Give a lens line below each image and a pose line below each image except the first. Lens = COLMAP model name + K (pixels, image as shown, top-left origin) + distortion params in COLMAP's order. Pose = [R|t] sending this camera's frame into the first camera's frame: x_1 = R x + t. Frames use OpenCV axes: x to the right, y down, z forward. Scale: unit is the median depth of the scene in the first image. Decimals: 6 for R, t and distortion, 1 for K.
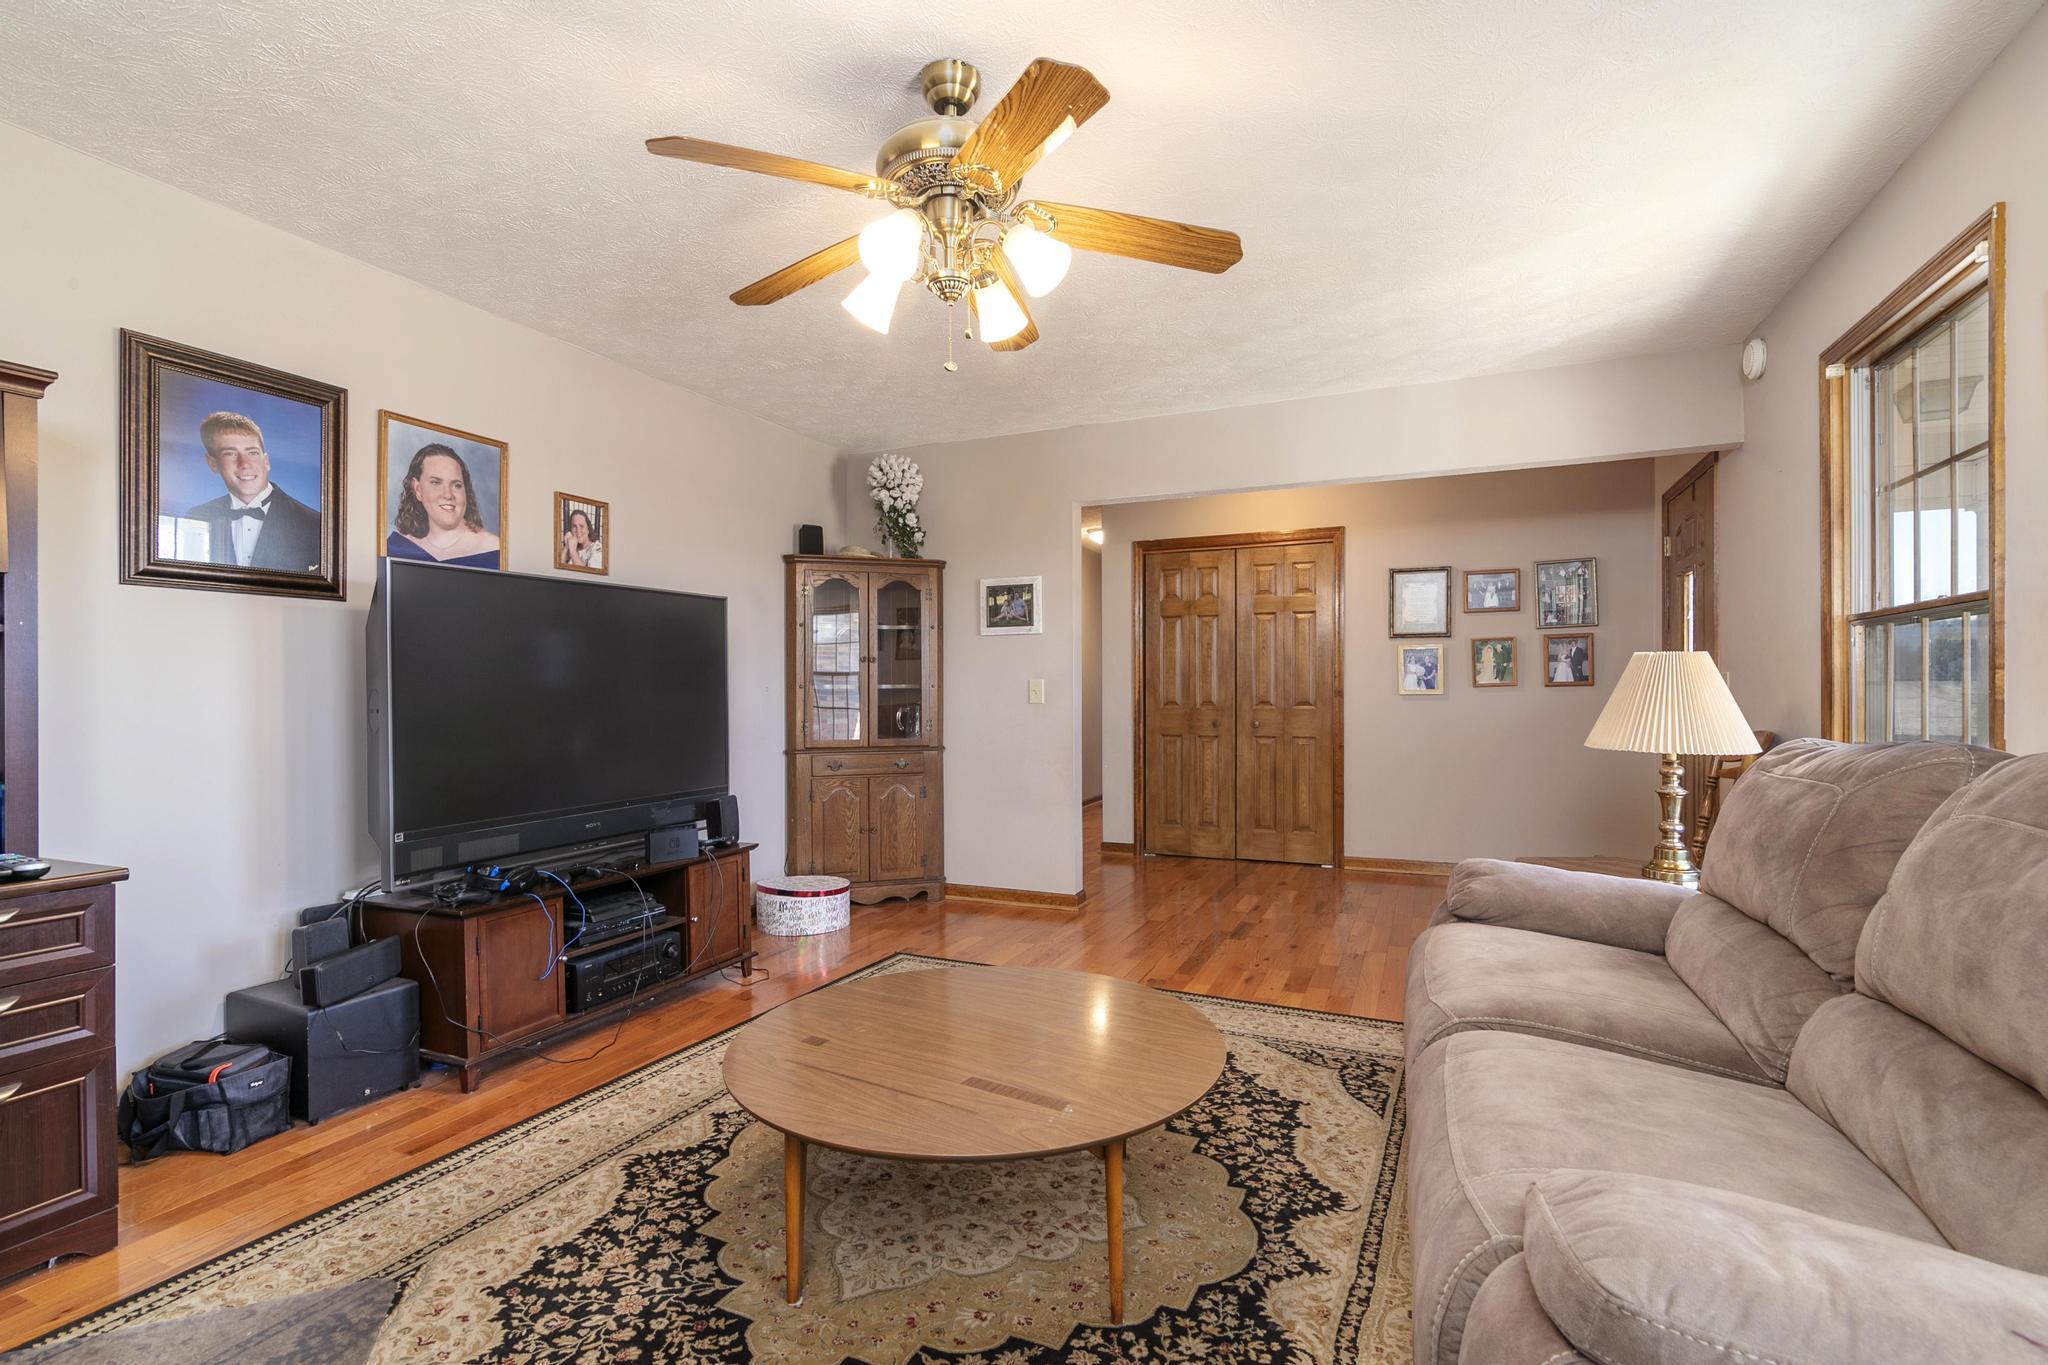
lens RADIAL K [[942.3, 0, 1025.7], [0, 942.3, 679.4], [0, 0, 1]] dist [0.001474, -0.000026]
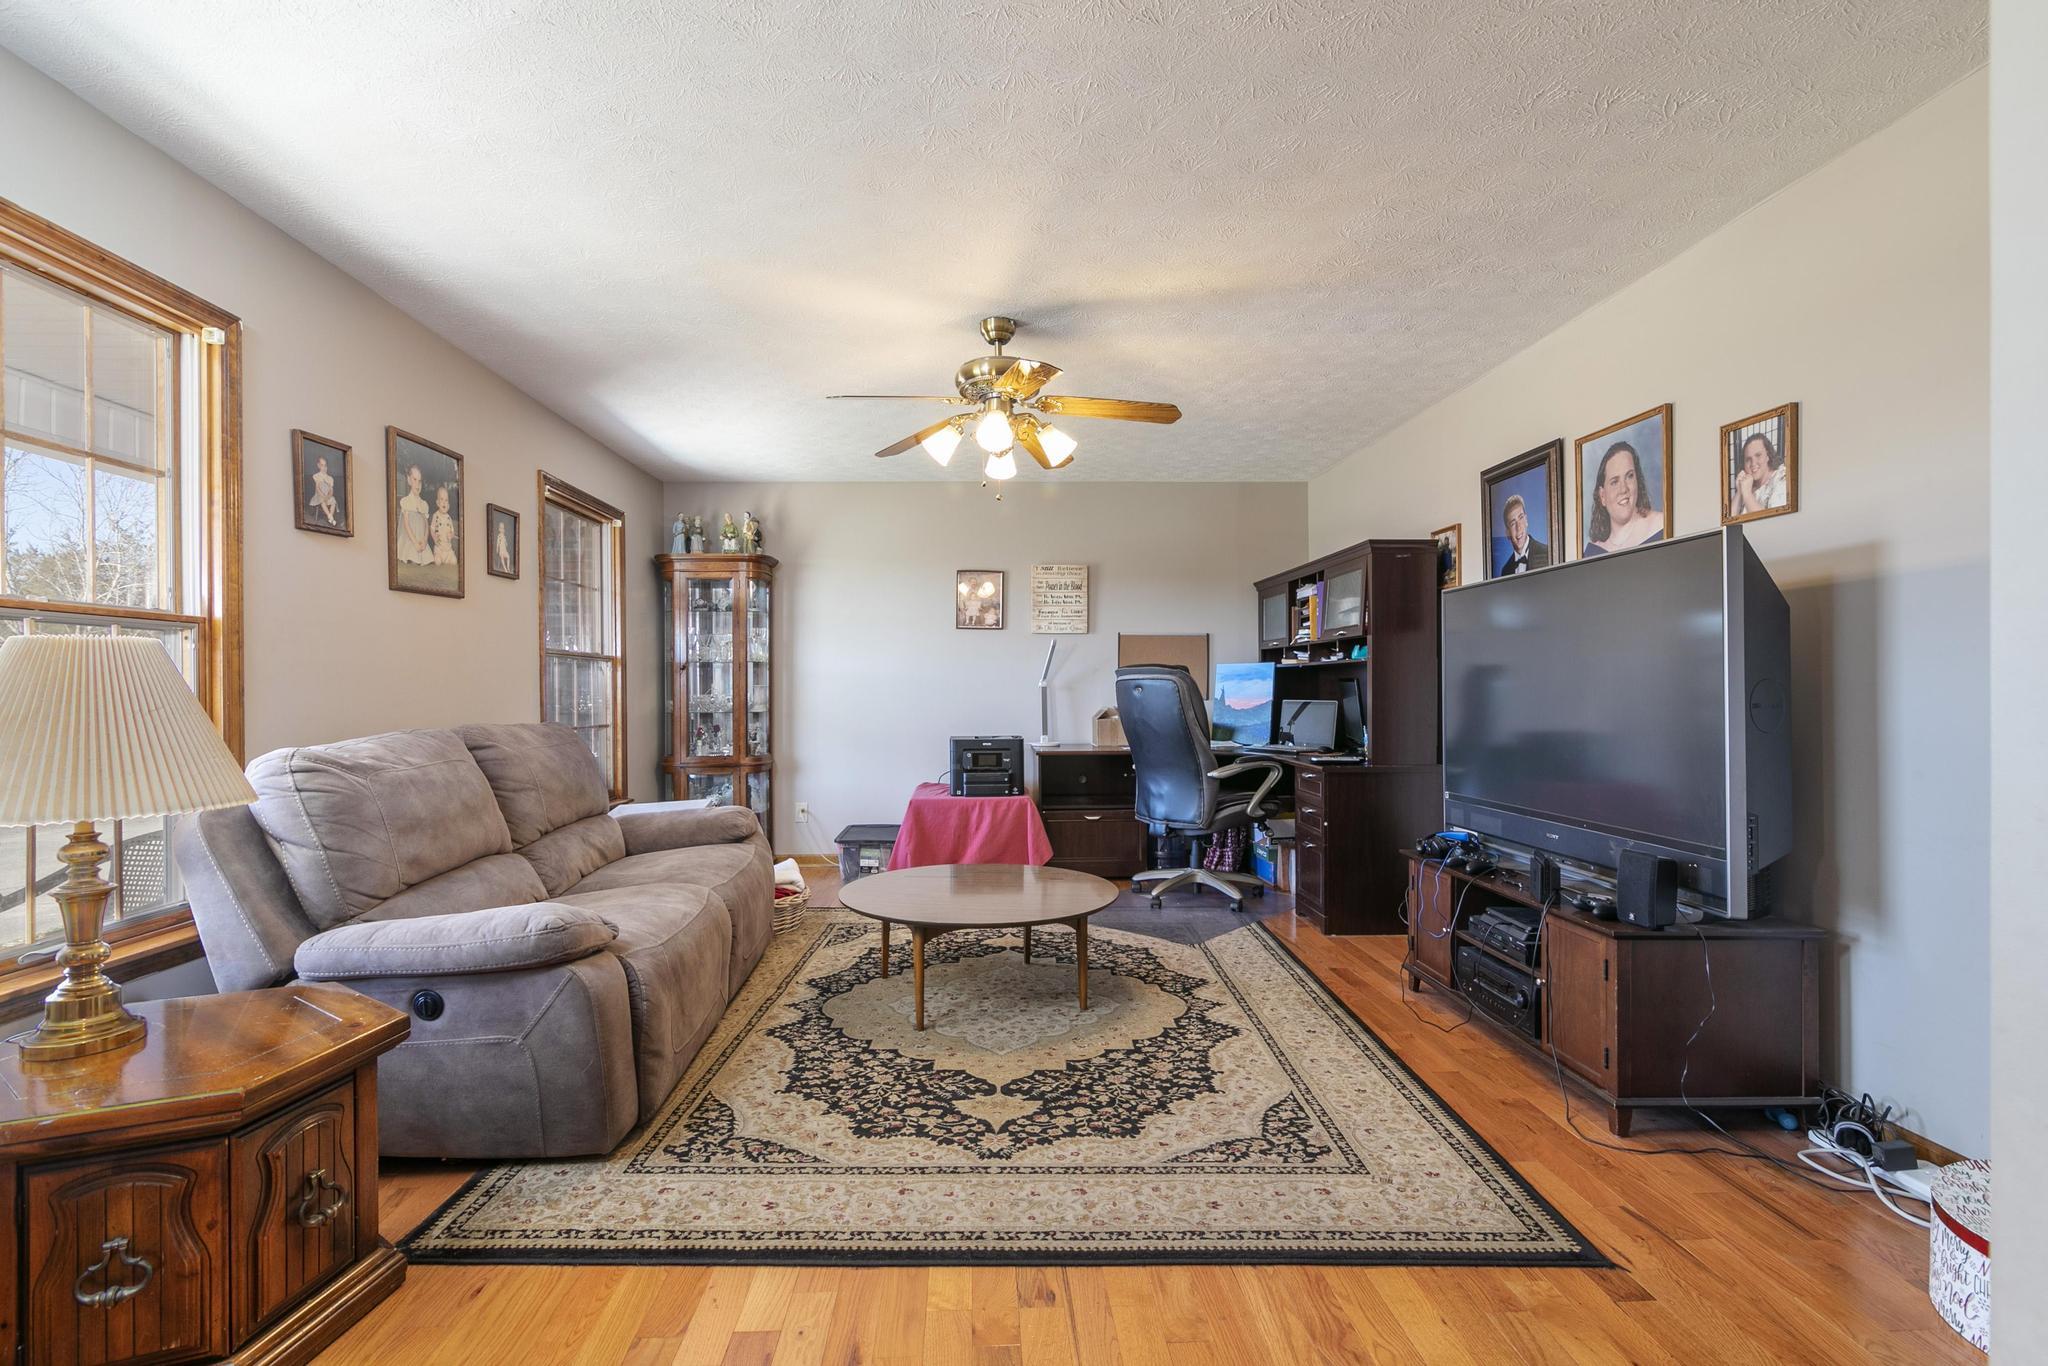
lens RADIAL K [[928.5, 0, 1024.0], [0, 928.5, 692.3], [0, 0, 1]] dist [0.001812, -0.000963]
pose [[-0.893925, 0.012782, -0.448034, 0.478875], [0.016380, 0.999857, -0.004157, 0.015050], [0.447916, -0.011055, -0.894007, 1.924374]]
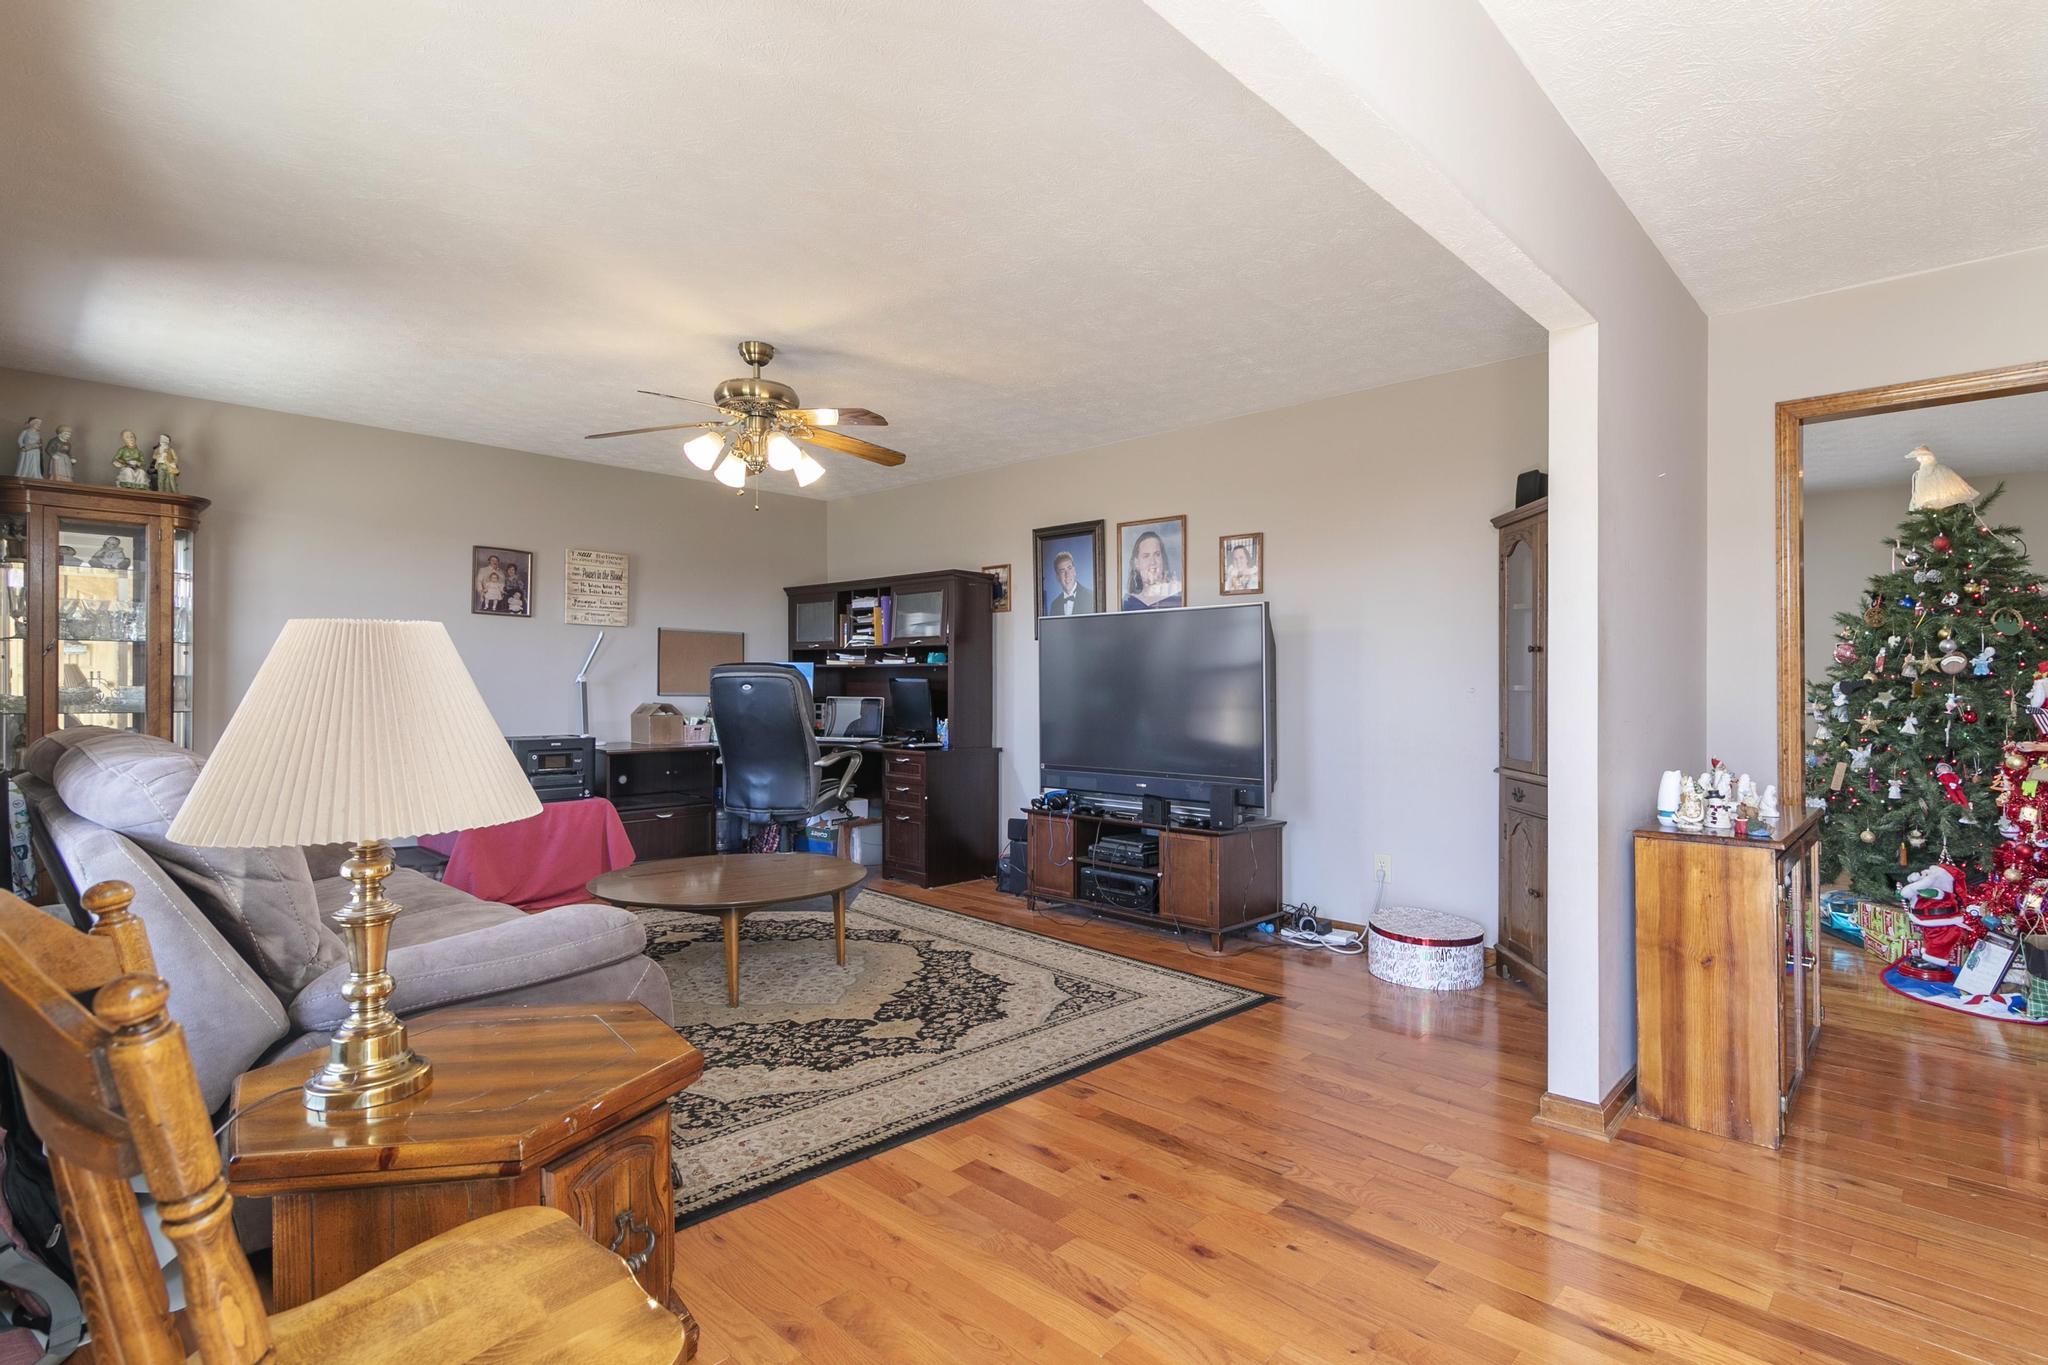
lens RADIAL K [[975.2, 0, 1062.2], [0, 975.2, 678.3], [0, 0, 1]] dist [0.002161, 0.000412]
pose [[-0.318668, -0.002793, -0.947862, 1.160414], [0.006667, 0.999964, -0.005188, 0.003720], [0.947843, -0.007973, -0.318638, 1.656277]]
